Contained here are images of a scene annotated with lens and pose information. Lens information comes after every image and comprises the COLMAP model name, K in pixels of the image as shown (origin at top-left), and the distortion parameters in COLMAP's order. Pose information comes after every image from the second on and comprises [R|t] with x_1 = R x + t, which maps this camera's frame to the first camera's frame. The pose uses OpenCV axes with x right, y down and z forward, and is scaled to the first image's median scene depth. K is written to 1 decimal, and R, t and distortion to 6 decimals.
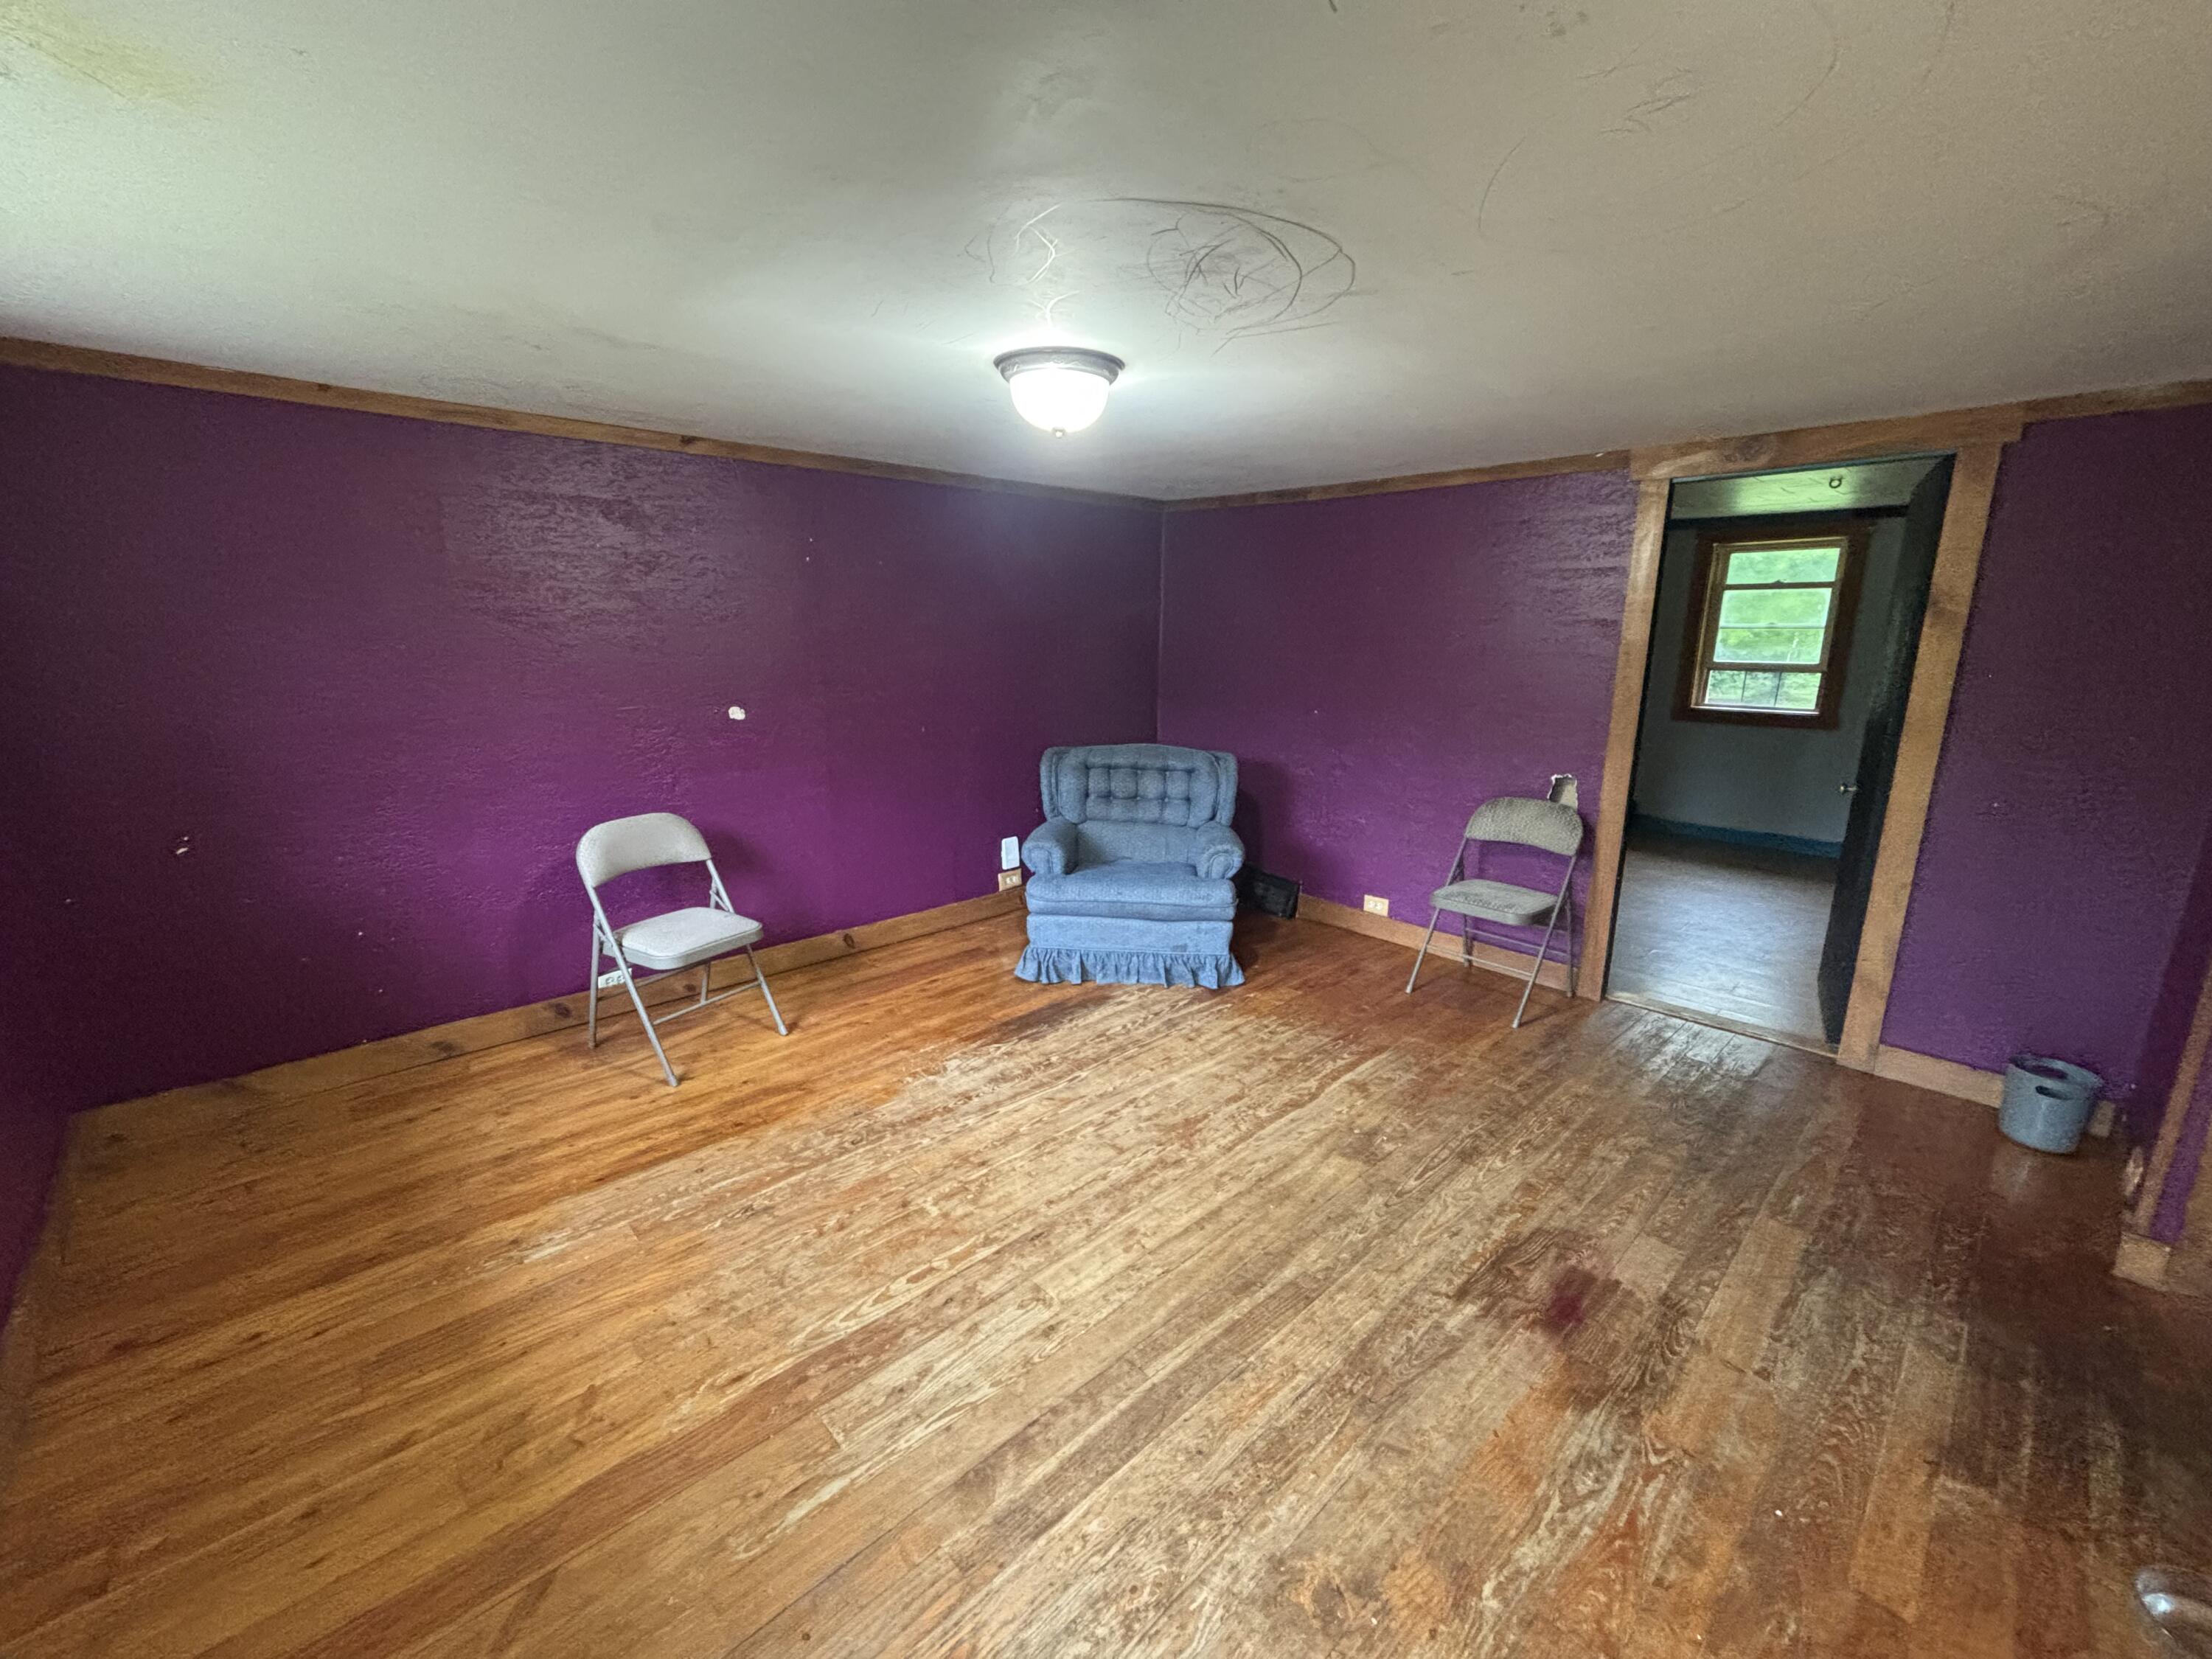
lens RADIAL K [[899.4, 0, 1103.4], [0, 899.4, 832.6], [0, 0, 1]] dist [0.000697, -0.002066]
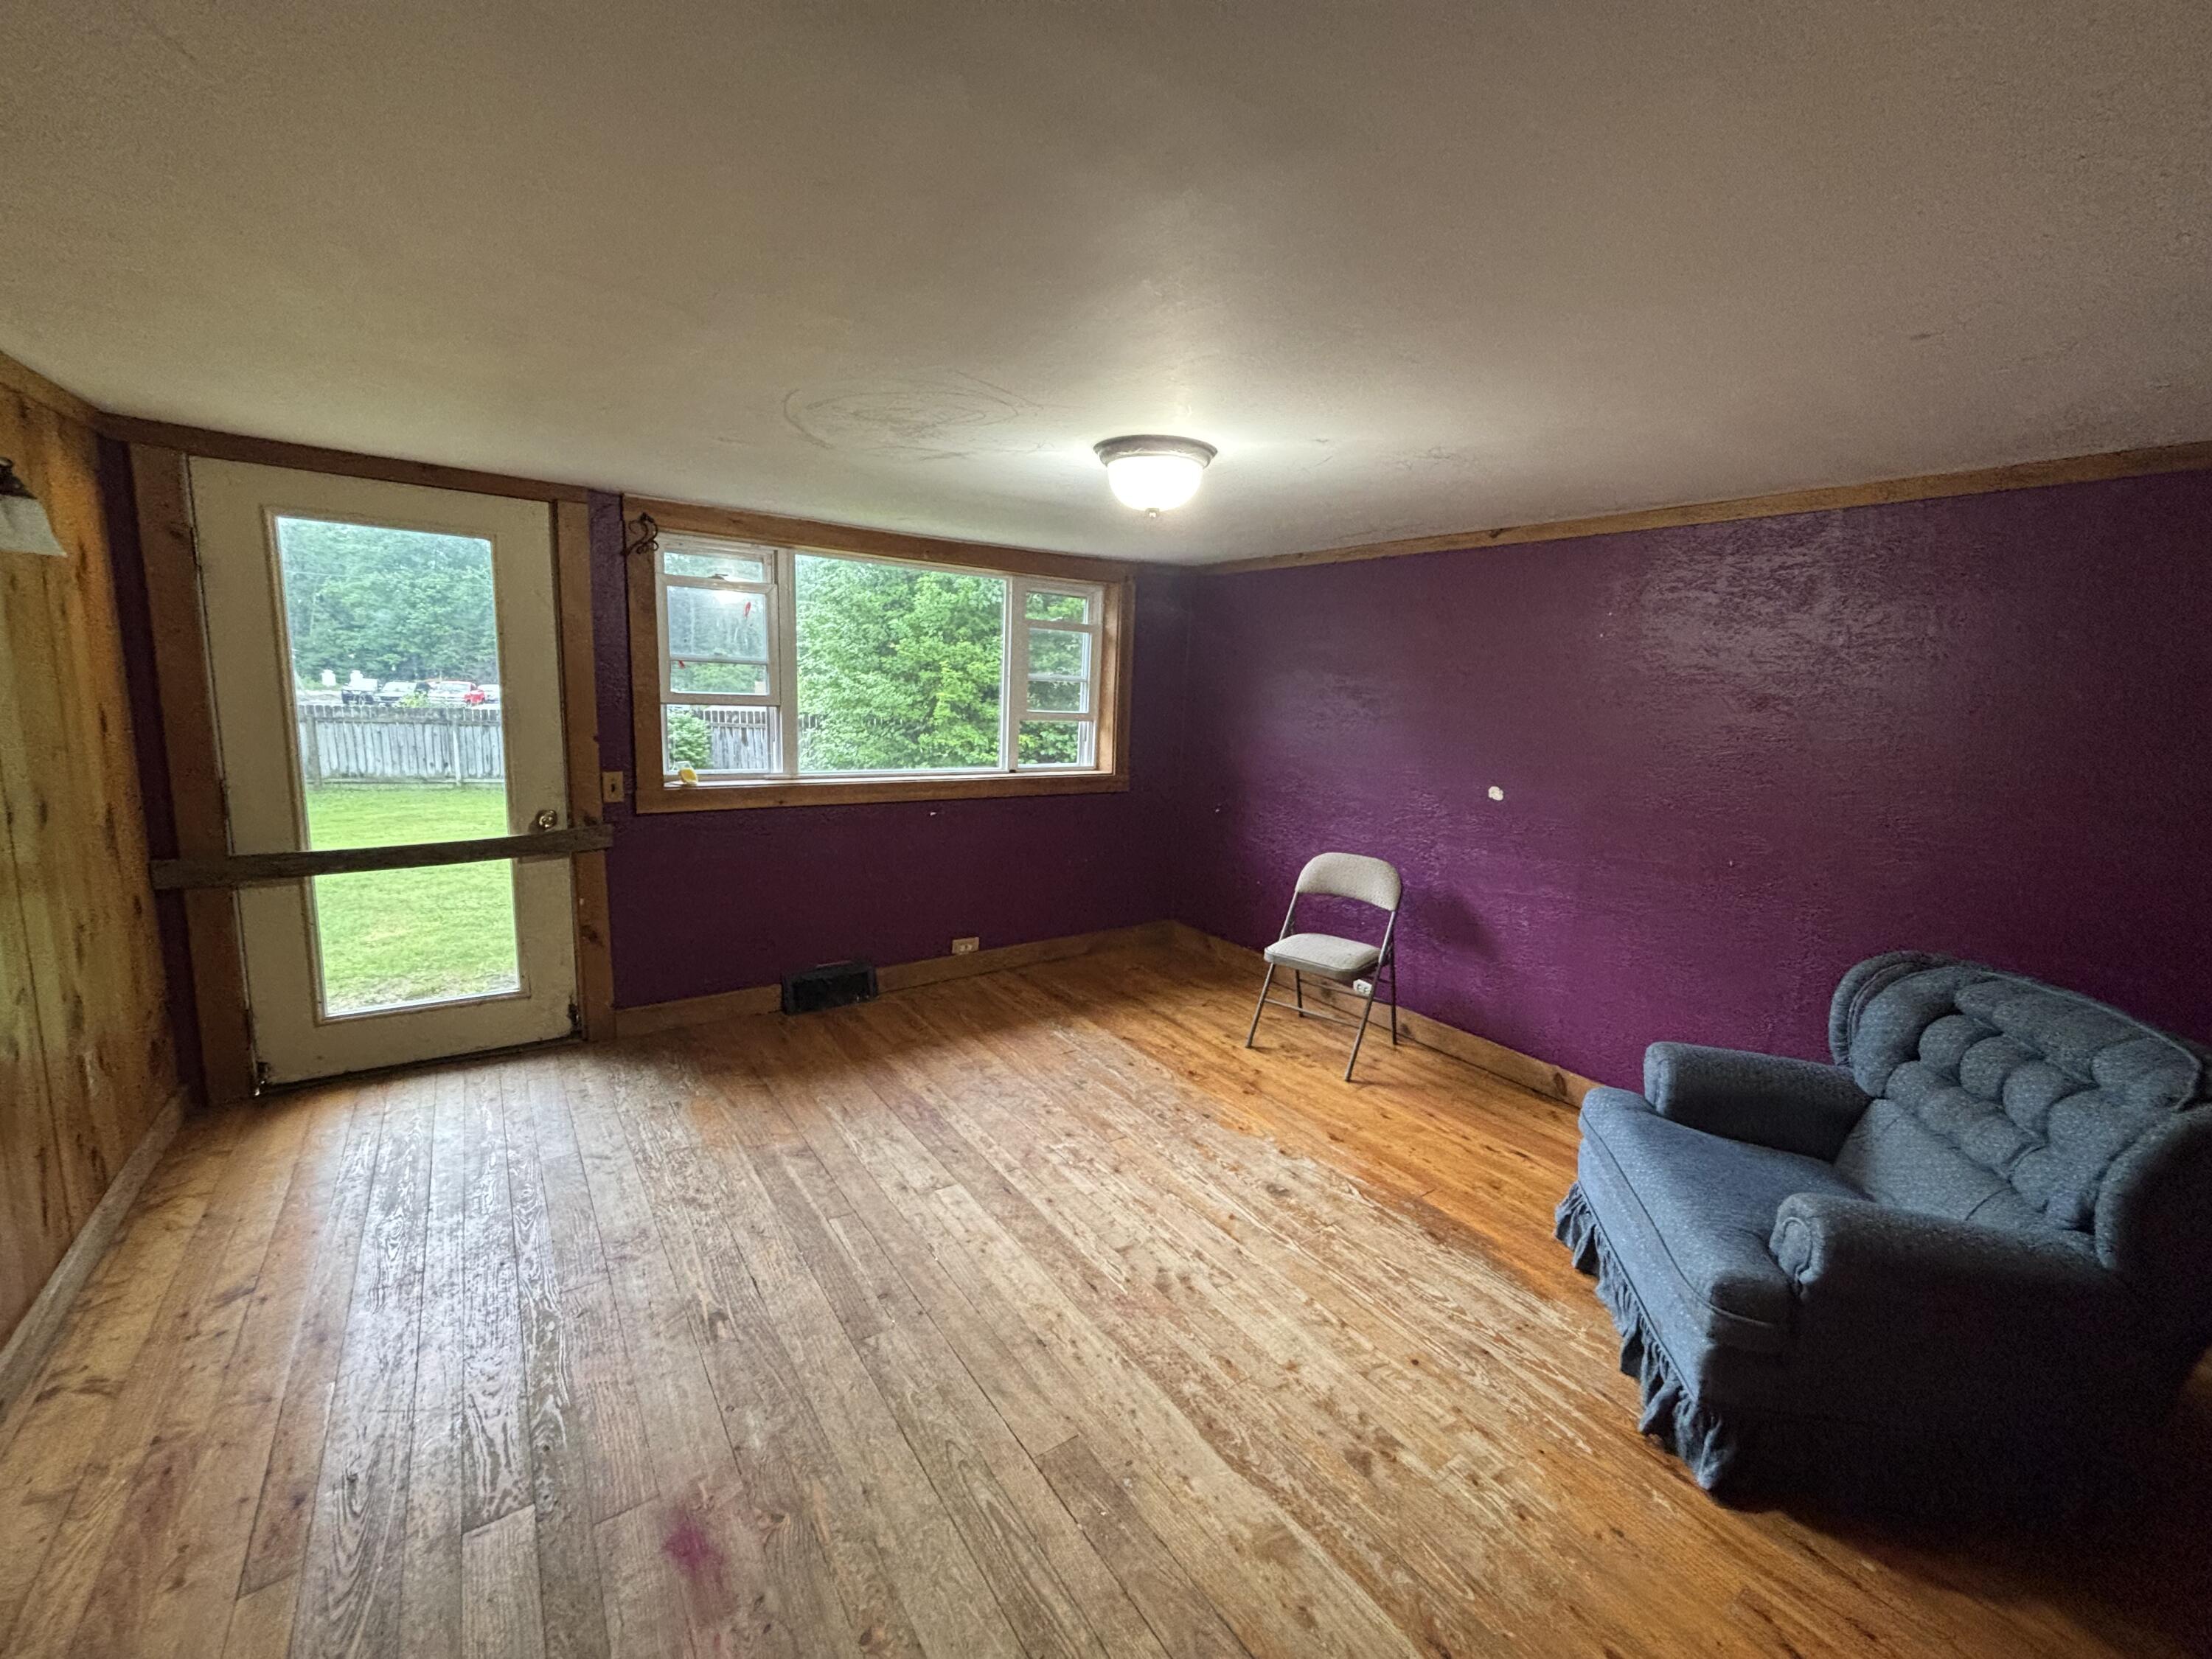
lens RADIAL K [[899.4, 0, 1104.1], [0, 899.4, 823.7], [0, 0, 1]] dist [0.000697, -0.002066]
pose [[-0.141383, 0.145628, -0.979185, 0.822142], [-0.268558, 0.946386, 0.179527, -0.210917], [0.952831, 0.288350, -0.094694, 0.899404]]
